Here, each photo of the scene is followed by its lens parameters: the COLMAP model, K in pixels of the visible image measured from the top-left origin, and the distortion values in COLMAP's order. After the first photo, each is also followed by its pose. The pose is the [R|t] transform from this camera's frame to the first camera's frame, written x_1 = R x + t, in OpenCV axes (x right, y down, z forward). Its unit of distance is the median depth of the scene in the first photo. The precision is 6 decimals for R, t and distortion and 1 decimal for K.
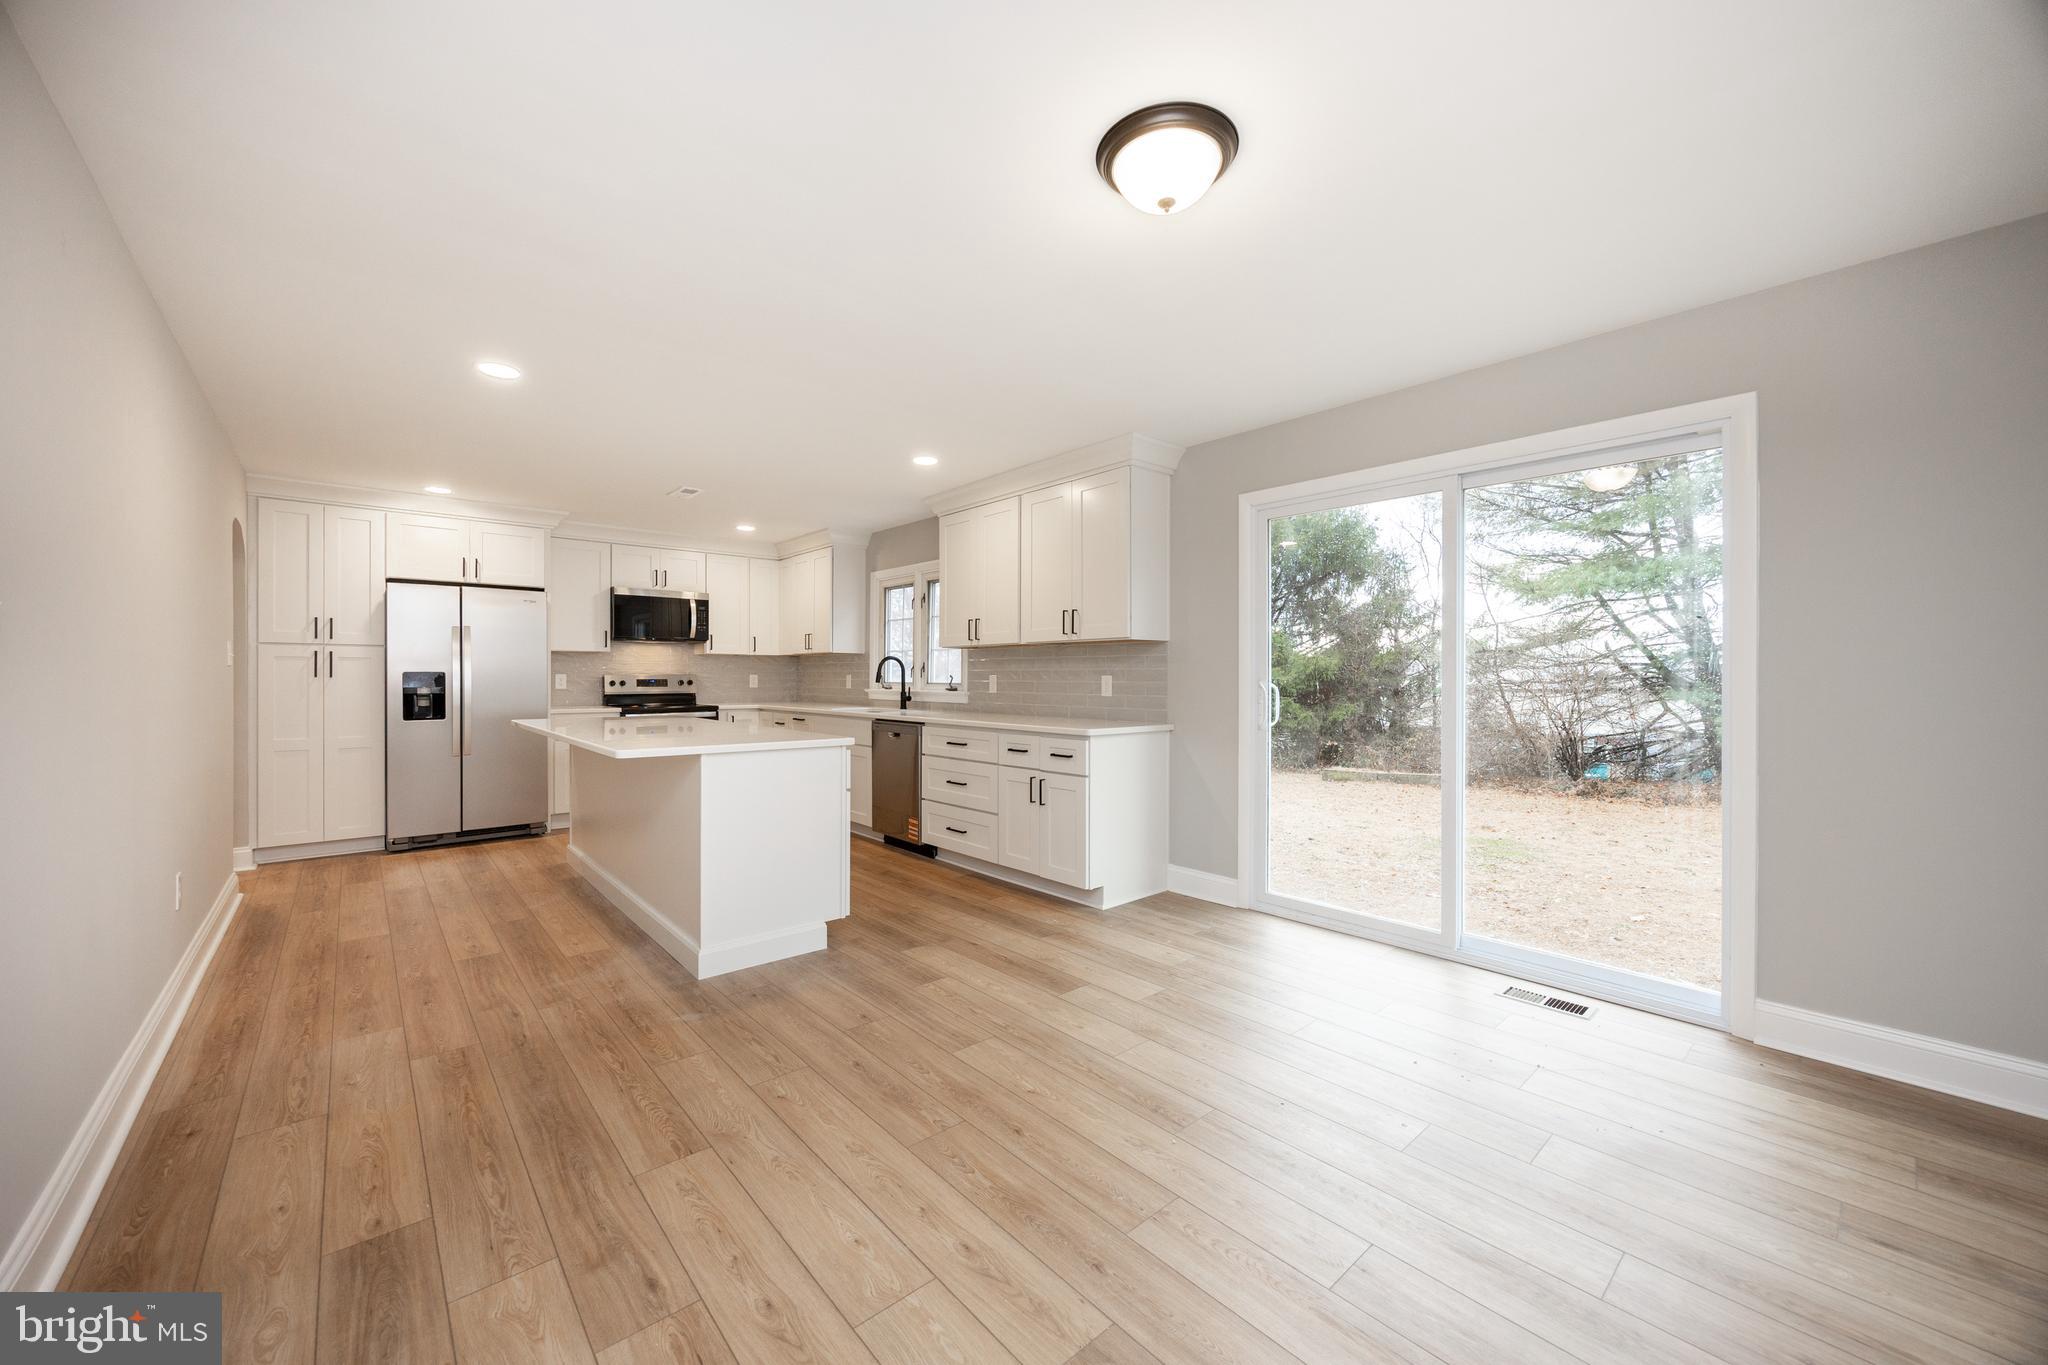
lens RADIAL K [[772.1, 0, 1022.3], [0, 772.1, 678.8], [0, 0, 1]] dist [0.003628, -0.000286]
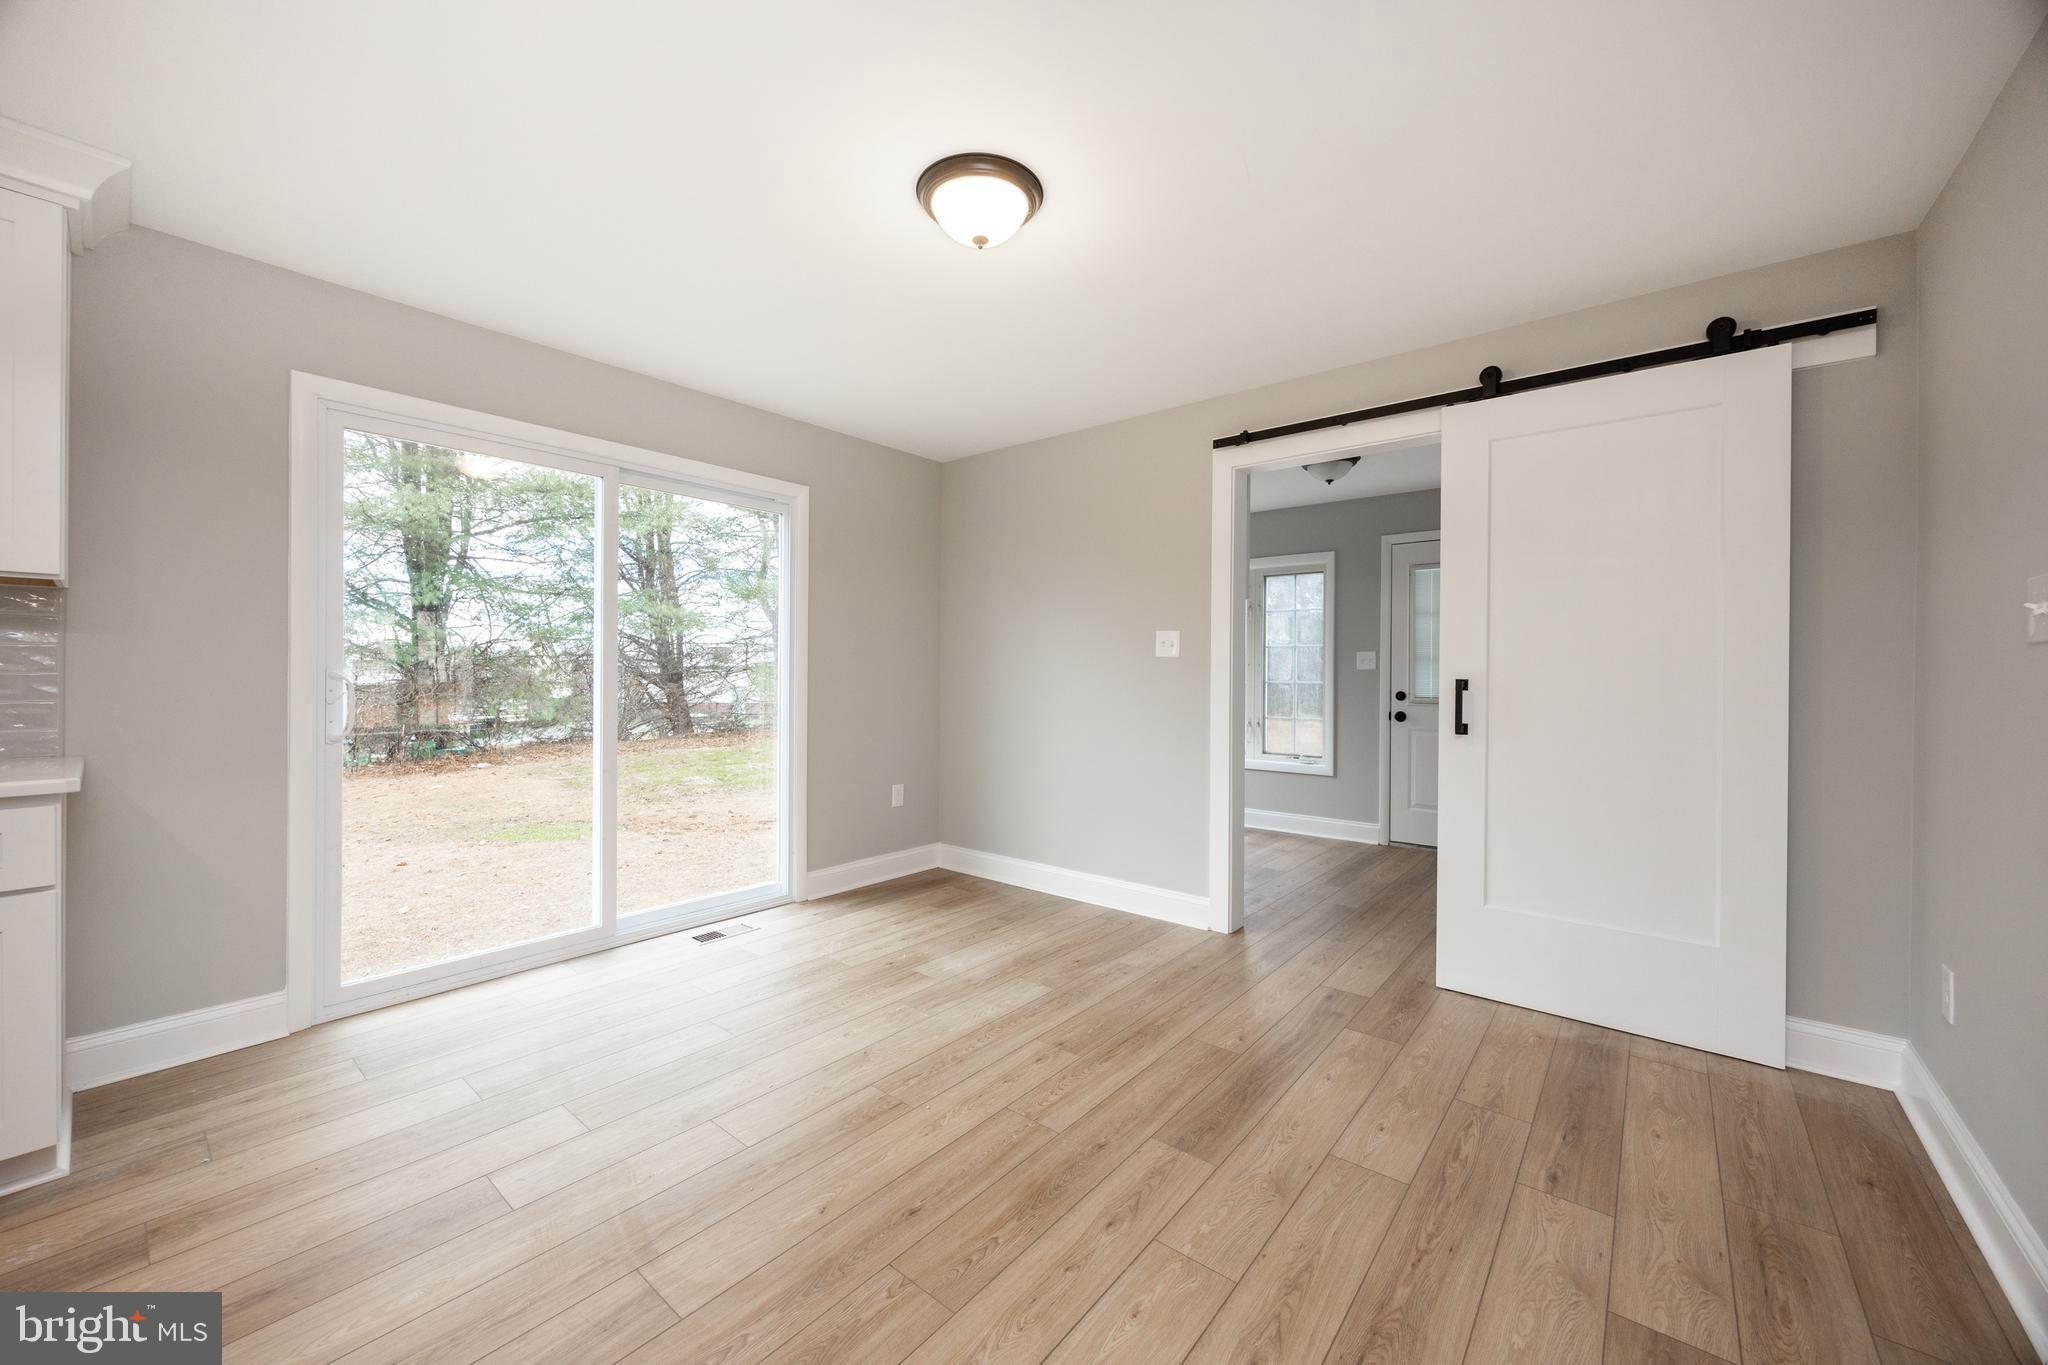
lens RADIAL K [[772.1, 0, 1028.1], [0, 772.1, 688.0], [0, 0, 1]] dist [0.003628, -0.000286]
pose [[-0.169531, -0.017586, 0.985368, -0.357360], [-0.007891, 0.999833, 0.016486, 0.003576], [-0.985493, -0.004981, -0.169641, 0.437470]]
